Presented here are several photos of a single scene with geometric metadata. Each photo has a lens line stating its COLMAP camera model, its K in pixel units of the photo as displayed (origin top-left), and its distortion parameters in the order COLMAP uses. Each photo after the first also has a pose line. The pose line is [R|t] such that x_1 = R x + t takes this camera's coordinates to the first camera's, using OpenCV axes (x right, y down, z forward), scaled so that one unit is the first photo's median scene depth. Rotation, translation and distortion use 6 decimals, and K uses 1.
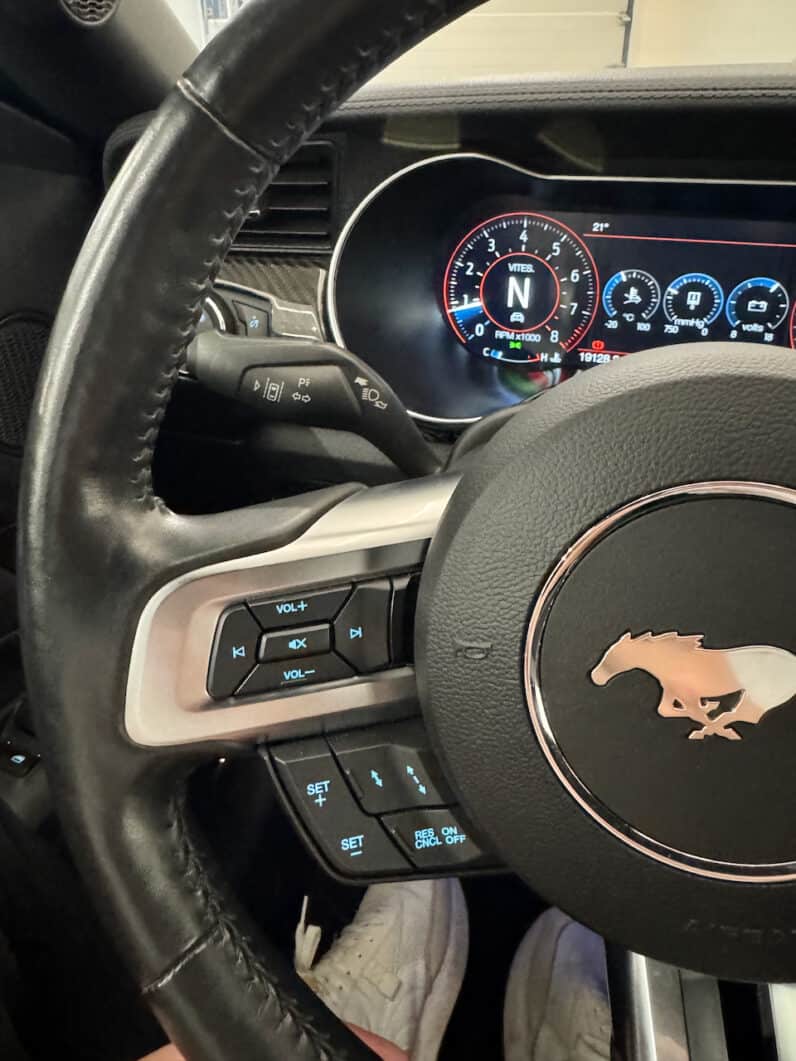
lens RADIAL K [[761.0, 0, 410.0], [0, 761.0, 452.8], [0, 0, 1]] dist [0.042705, -0.049464]
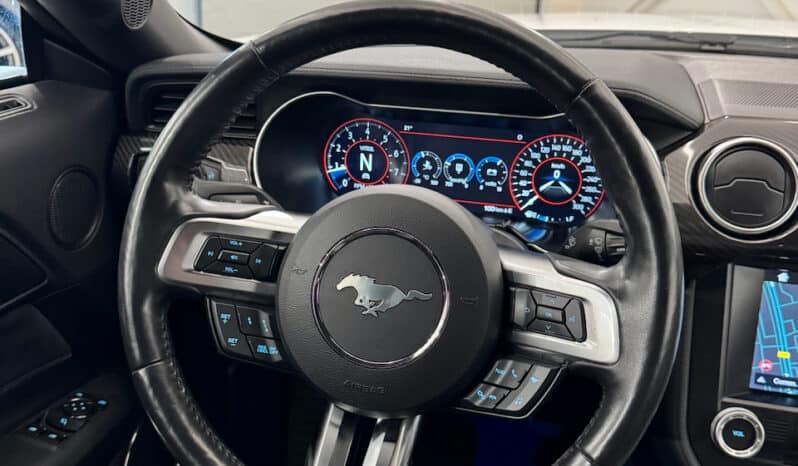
lens RADIAL K [[732.3, 0, 405.7], [0, 732.3, 220.1], [0, 0, 1]] dist [0.124857, -0.061515]
pose [[0.997394, 0.012460, 0.071067, 0.118978], [-0.003657, 0.992440, -0.122678, 0.132840], [-0.072059, 0.122098, 0.989899, -0.680255]]
